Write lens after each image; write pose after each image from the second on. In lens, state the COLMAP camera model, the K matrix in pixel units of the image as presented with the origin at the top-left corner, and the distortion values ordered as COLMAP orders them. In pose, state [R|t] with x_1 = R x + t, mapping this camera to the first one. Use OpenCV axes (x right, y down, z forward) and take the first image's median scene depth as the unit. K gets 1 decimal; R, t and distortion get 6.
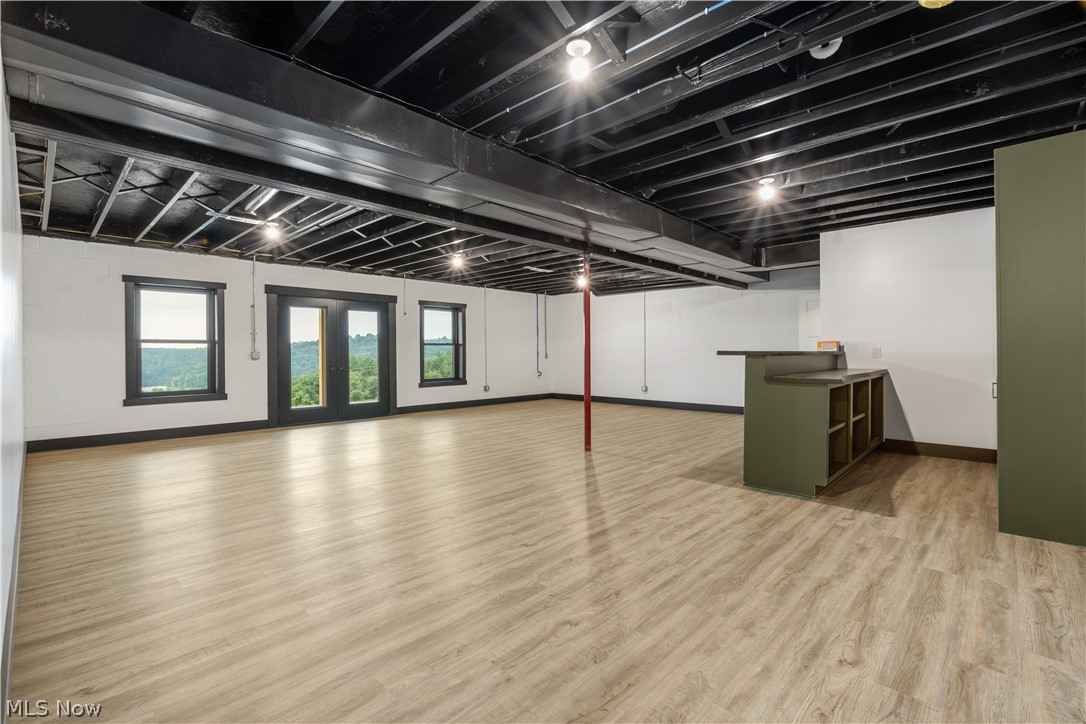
lens RADIAL K [[477.9, 0, 547.0], [0, 477.9, 358.9], [0, 0, 1]] dist [-0.005986, -0.000056]
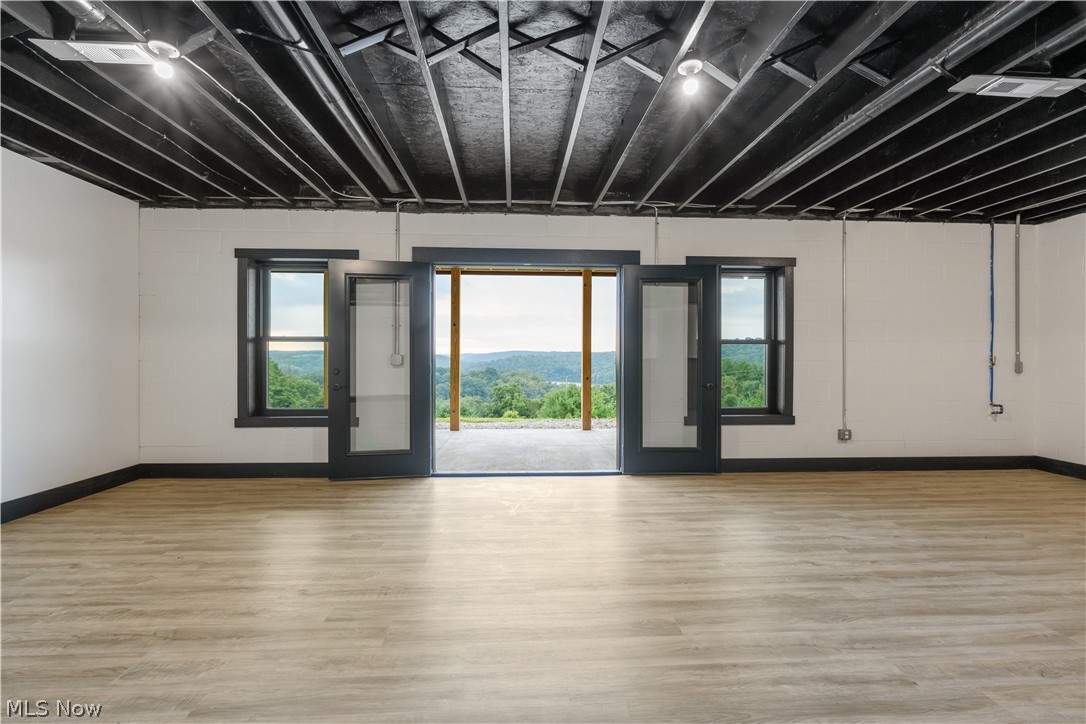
lens RADIAL K [[477.9, 0, 547.0], [0, 477.9, 358.9], [0, 0, 1]] dist [-0.005986, -0.000056]
pose [[0.723592, 0.010826, -0.690143, -0.016290], [-0.015493, 0.999880, -0.000559, -0.008741], [0.690054, 0.011096, 0.723673, 0.475709]]
